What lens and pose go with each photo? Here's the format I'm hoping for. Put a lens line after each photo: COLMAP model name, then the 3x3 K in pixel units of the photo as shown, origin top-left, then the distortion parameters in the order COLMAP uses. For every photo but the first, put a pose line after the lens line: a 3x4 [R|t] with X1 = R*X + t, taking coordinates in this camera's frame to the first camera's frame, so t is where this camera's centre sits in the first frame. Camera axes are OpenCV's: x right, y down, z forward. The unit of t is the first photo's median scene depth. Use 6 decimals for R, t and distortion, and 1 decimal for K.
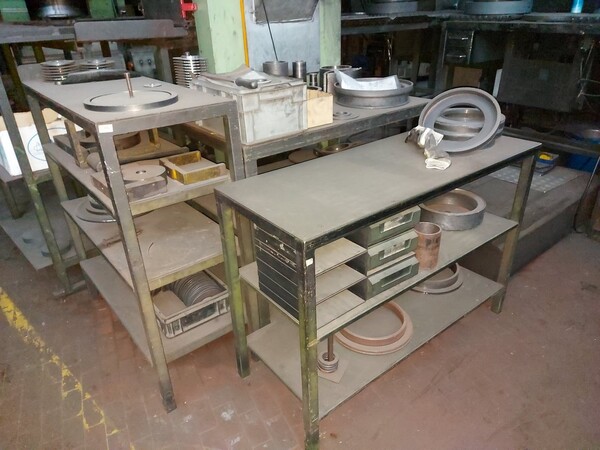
lens RADIAL K [[425.2, 0, 299.8], [0, 425.2, 227.5], [0, 0, 1]] dist [0.075988, -0.062950]
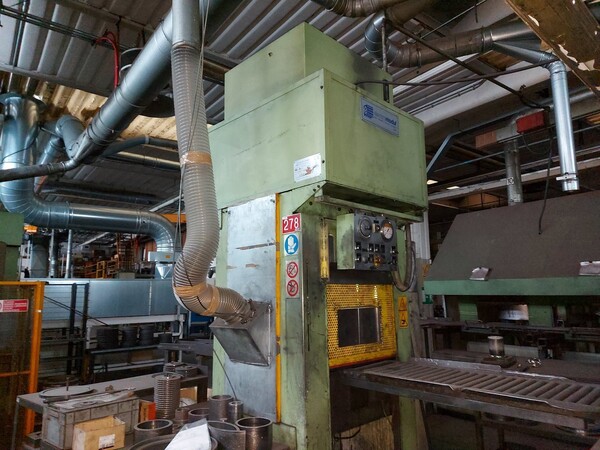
lens RADIAL K [[425.2, 0, 302.2], [0, 425.2, 229.3], [0, 0, 1]] dist [0.075988, -0.062950]
pose [[0.186535, -0.121182, -0.974946, 1.111991], [-0.445642, 0.873961, -0.193894, -0.651804], [0.875561, 0.470645, 0.109020, 0.887457]]
